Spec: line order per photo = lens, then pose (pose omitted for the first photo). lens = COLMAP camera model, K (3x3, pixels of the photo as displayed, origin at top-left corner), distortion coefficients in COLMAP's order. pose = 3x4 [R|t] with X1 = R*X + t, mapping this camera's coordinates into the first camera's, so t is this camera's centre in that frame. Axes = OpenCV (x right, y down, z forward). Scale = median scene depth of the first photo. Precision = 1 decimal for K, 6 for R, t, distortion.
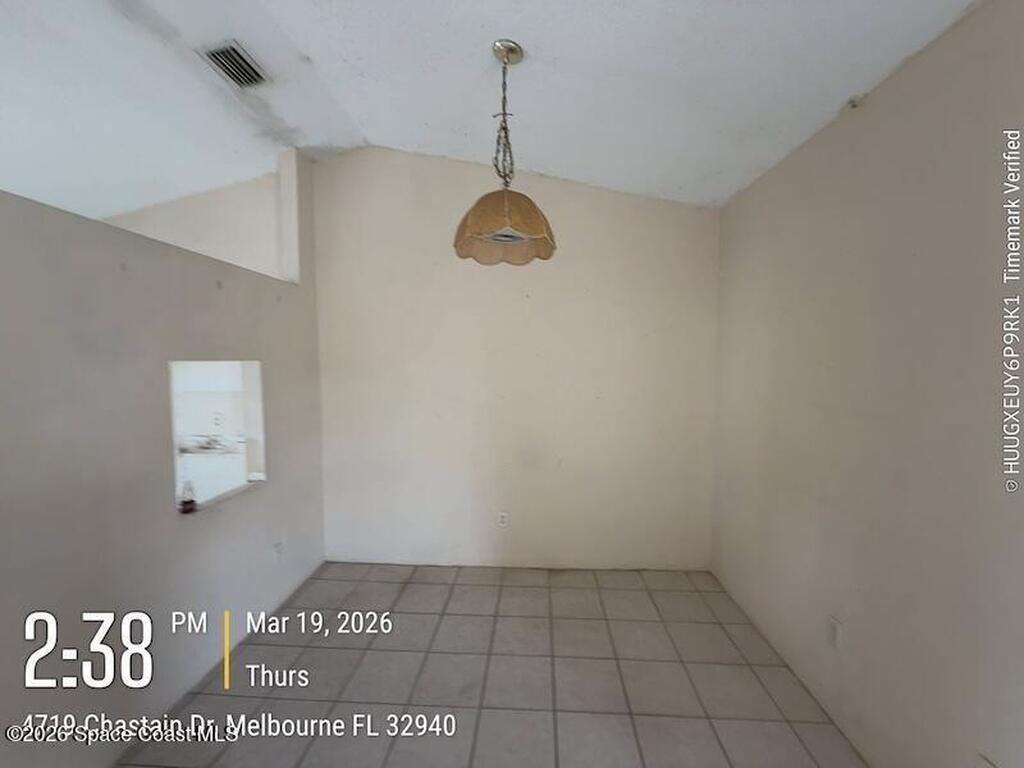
lens RADIAL K [[407.5, 0, 518.4], [0, 407.5, 380.9], [0, 0, 1]] dist [-0.002687, -0.000153]
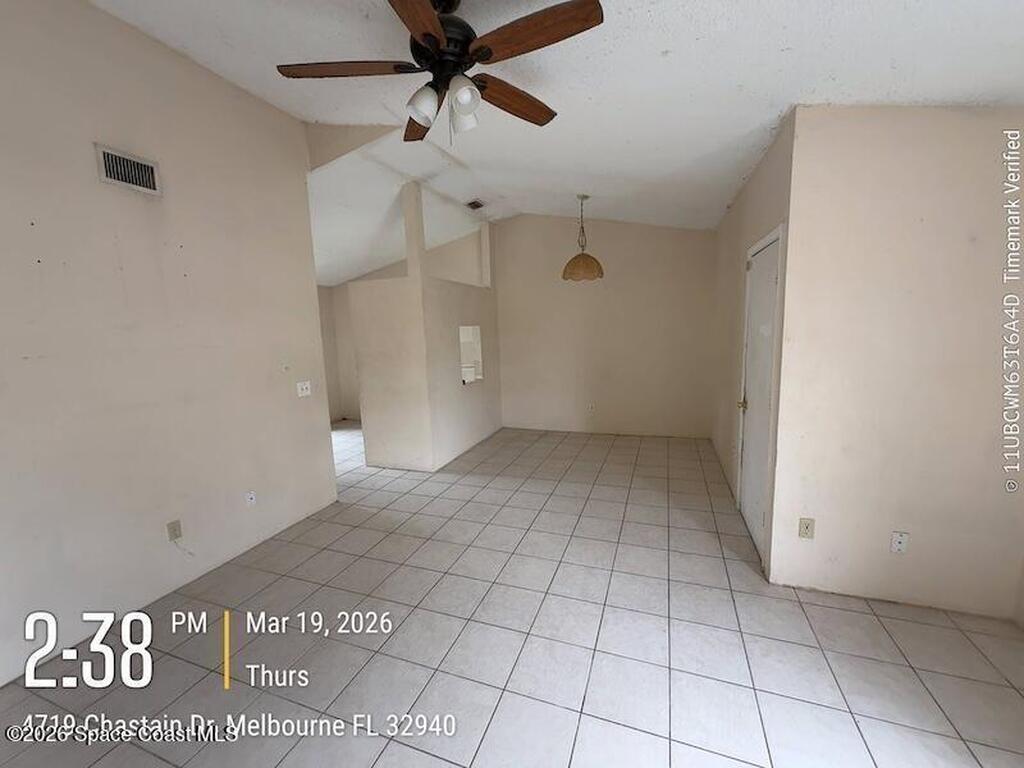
lens RADIAL K [[407.5, 0, 515.9], [0, 407.5, 386.5], [0, 0, 1]] dist [-0.002687, -0.000153]
pose [[0.955211, 0.012409, -0.295664, 0.246999], [0.016534, 0.995322, 0.095190, 0.079023], [0.295462, -0.095815, 0.950538, -1.196775]]
